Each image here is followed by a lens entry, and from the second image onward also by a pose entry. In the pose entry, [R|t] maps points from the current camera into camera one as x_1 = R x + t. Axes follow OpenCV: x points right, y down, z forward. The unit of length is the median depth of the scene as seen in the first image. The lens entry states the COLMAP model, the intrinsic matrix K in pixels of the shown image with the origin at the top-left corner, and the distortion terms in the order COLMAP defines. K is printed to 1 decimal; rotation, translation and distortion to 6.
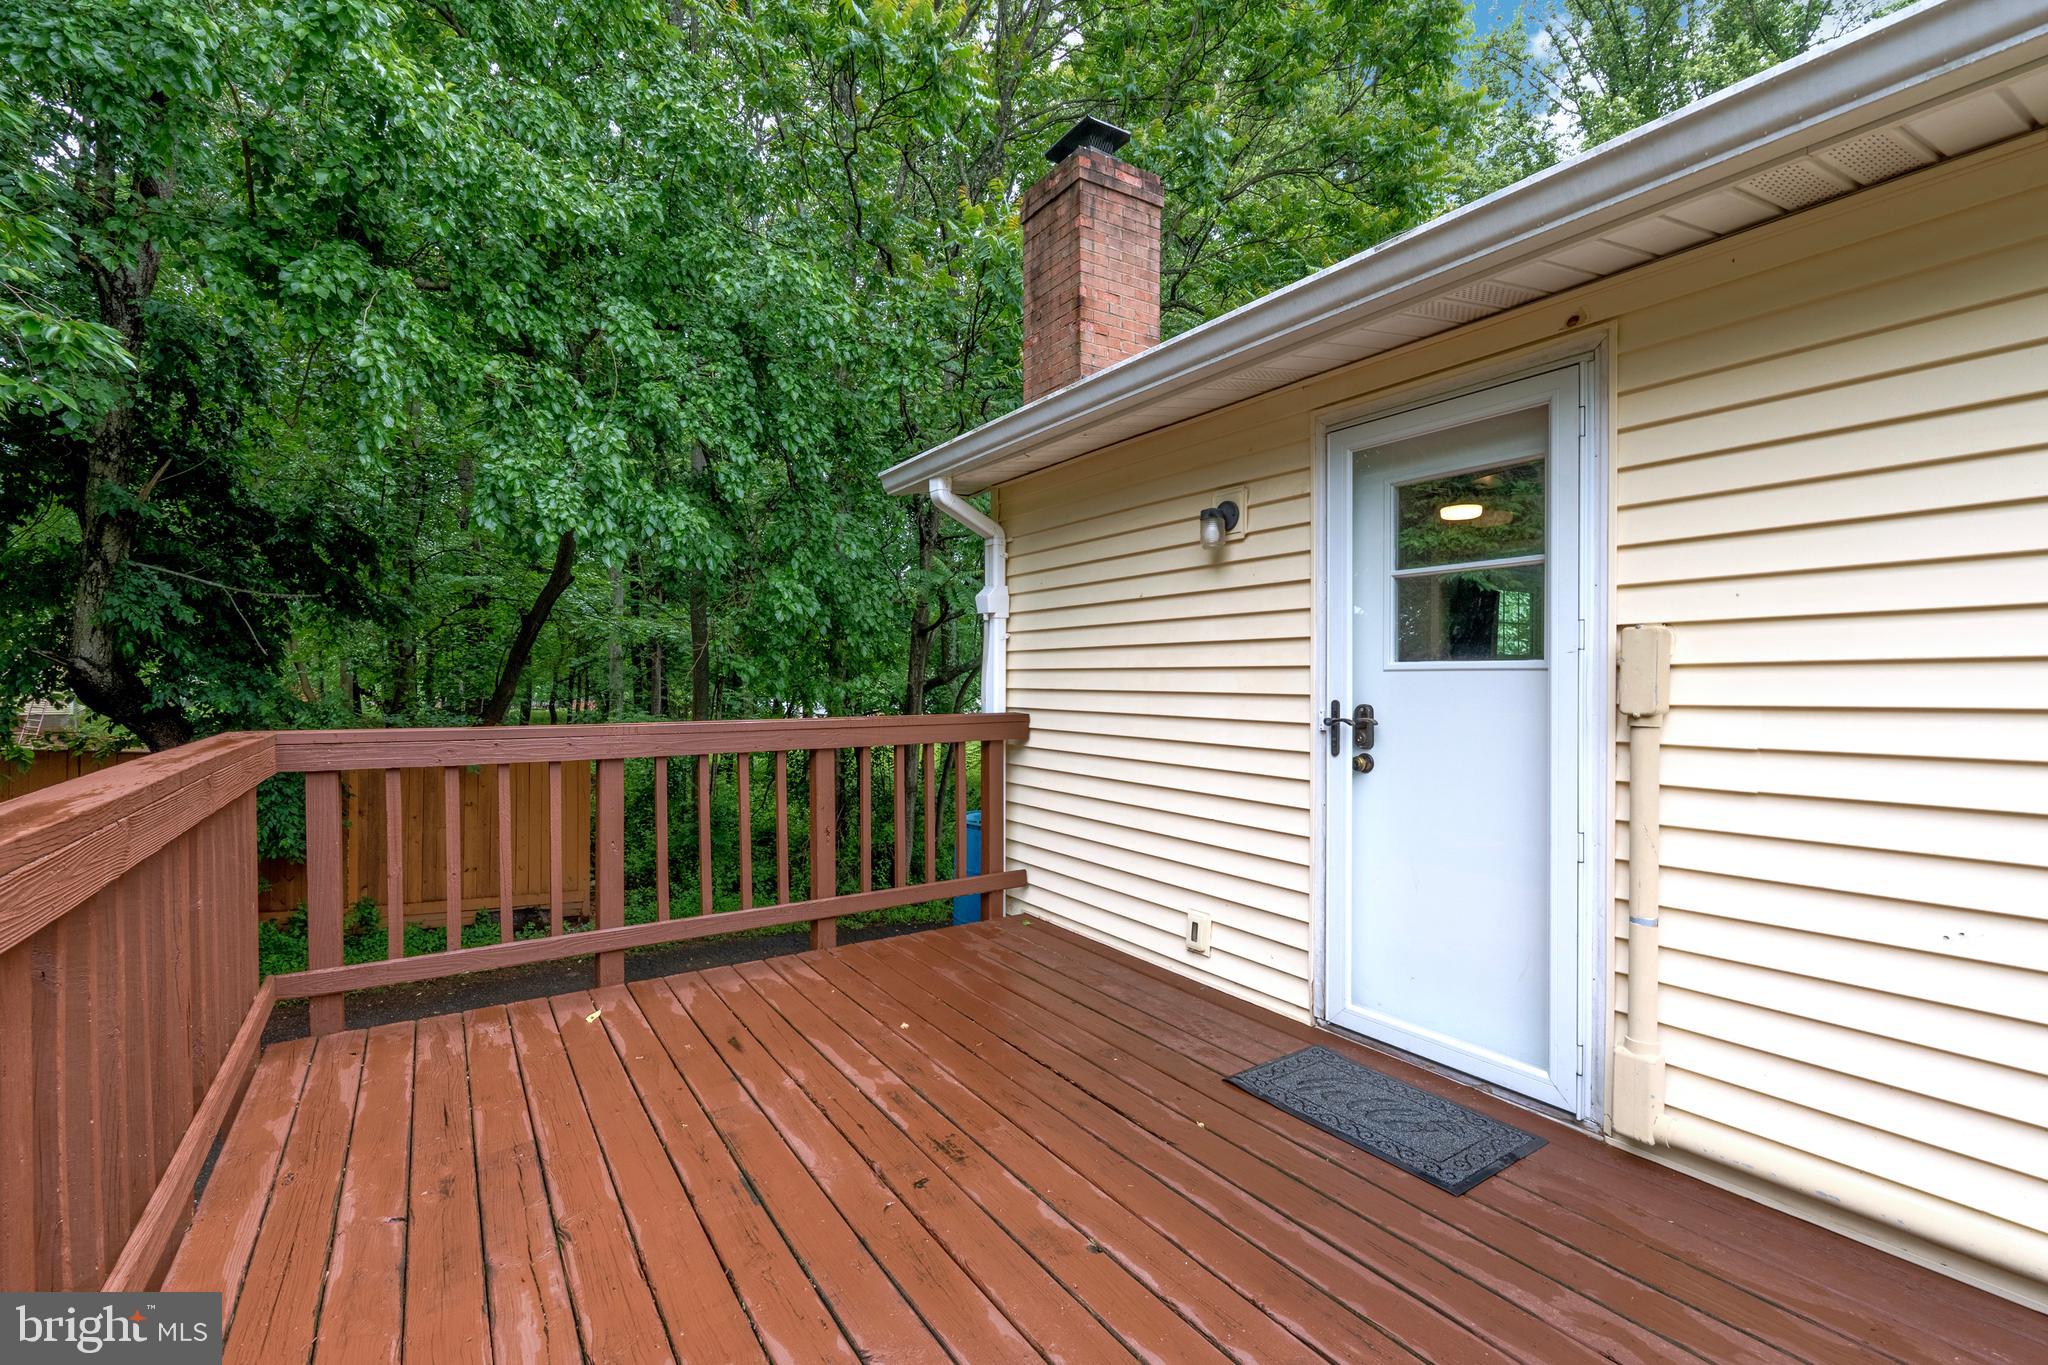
lens RADIAL K [[891.3, 0, 1024.0], [0, 891.3, 682.5], [0, 0, 1]] dist [-0.002401, 0.000045]
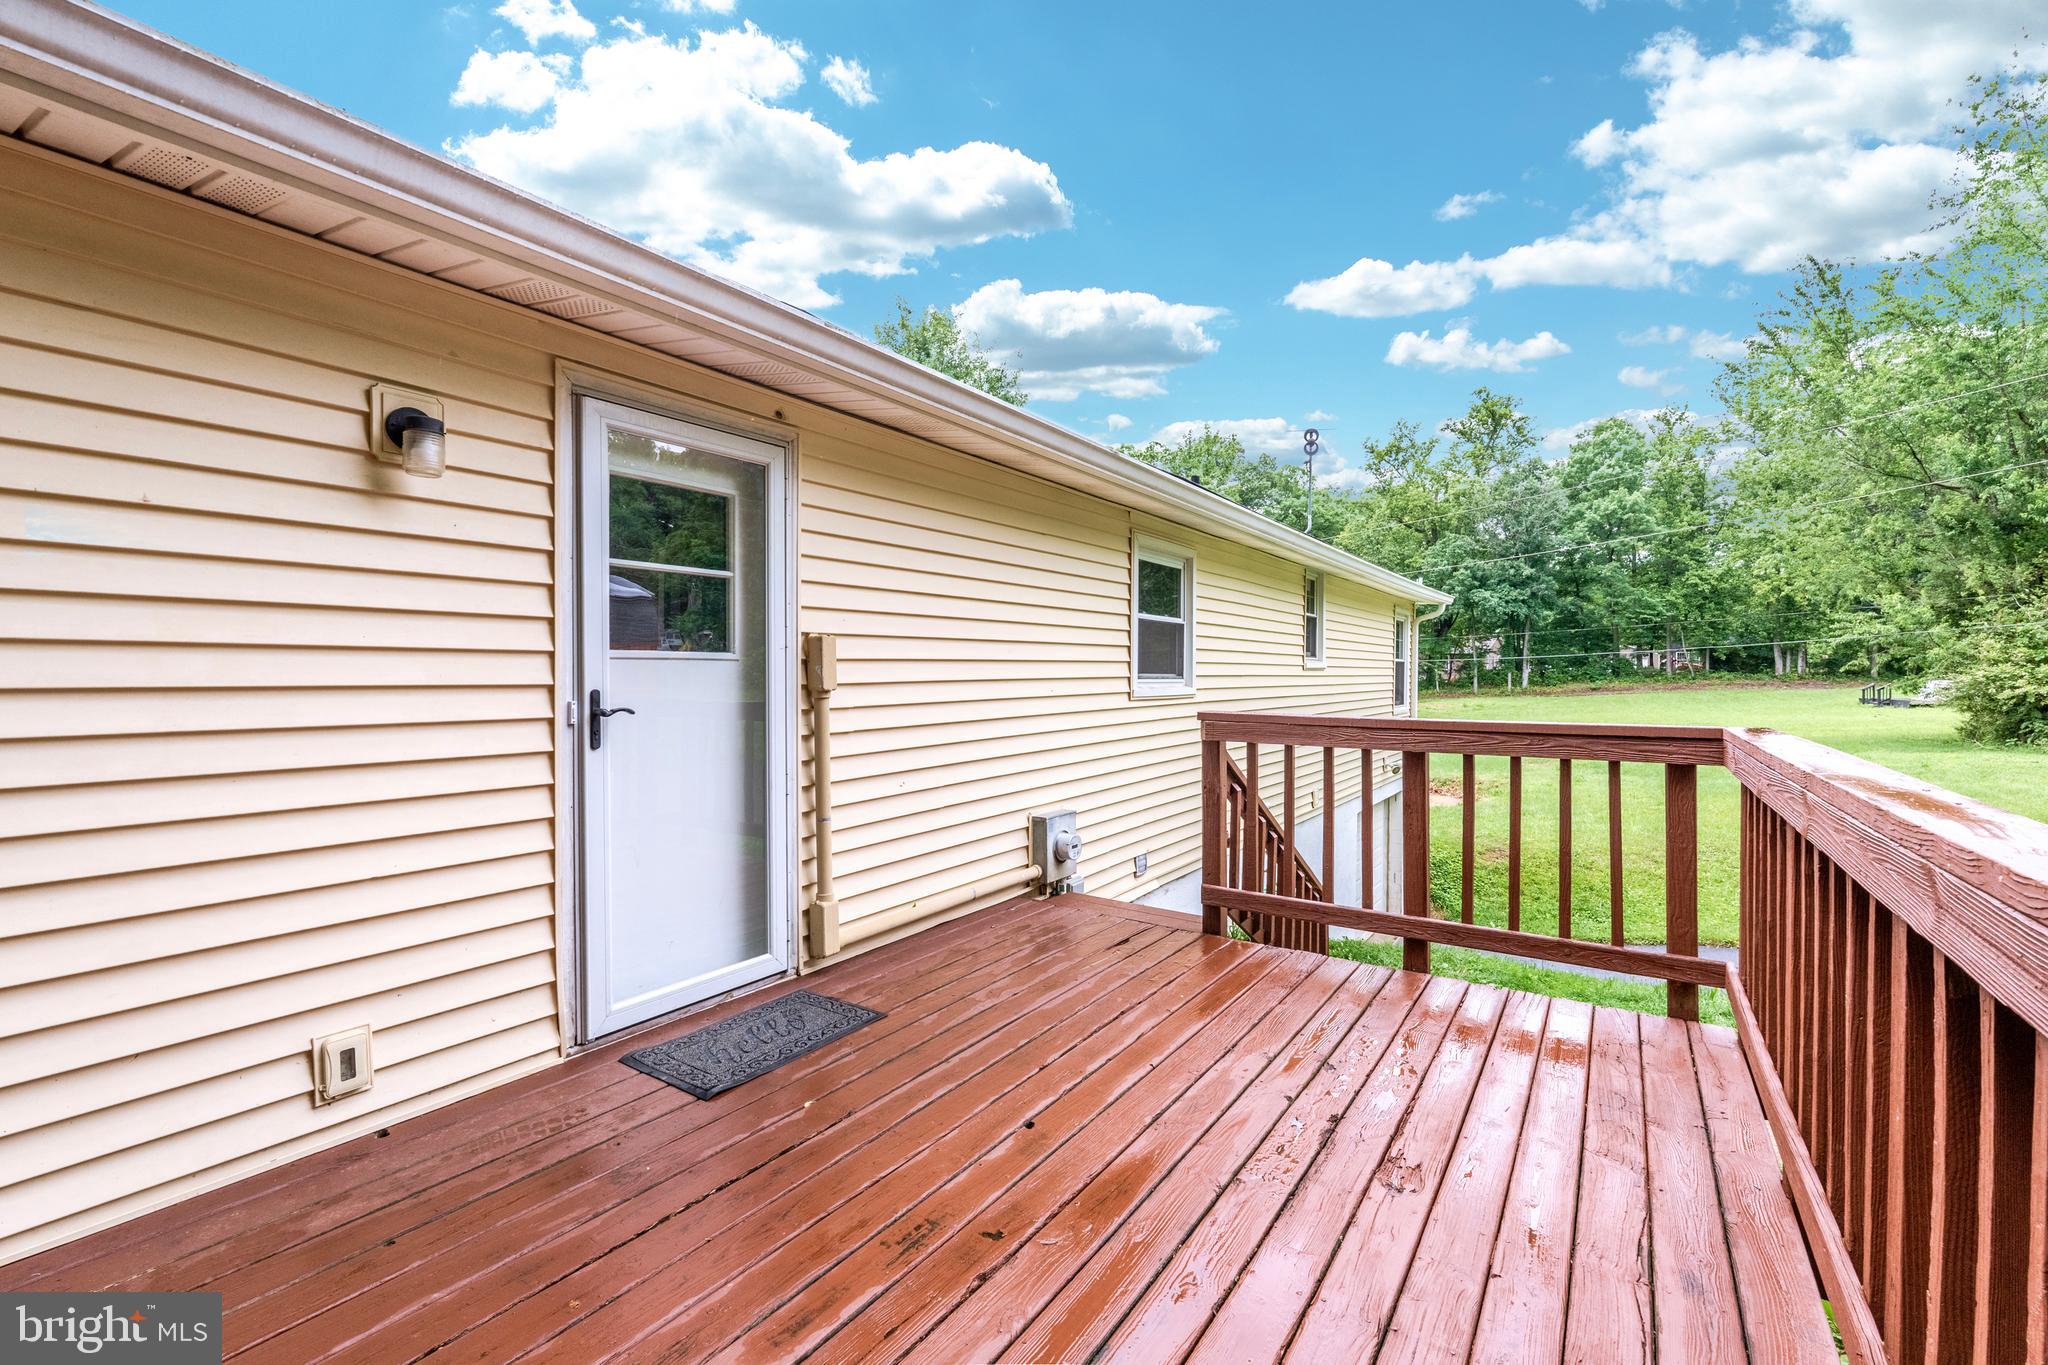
lens RADIAL K [[891.3, 0, 1024.0], [0, 891.3, 682.5], [0, 0, 1]] dist [-0.002401, 0.000045]
pose [[-0.378219, -0.012832, 0.925627, -0.772851], [-0.000710, 0.999908, 0.013572, -0.000130], [-0.925716, 0.004476, -0.378194, 1.071796]]
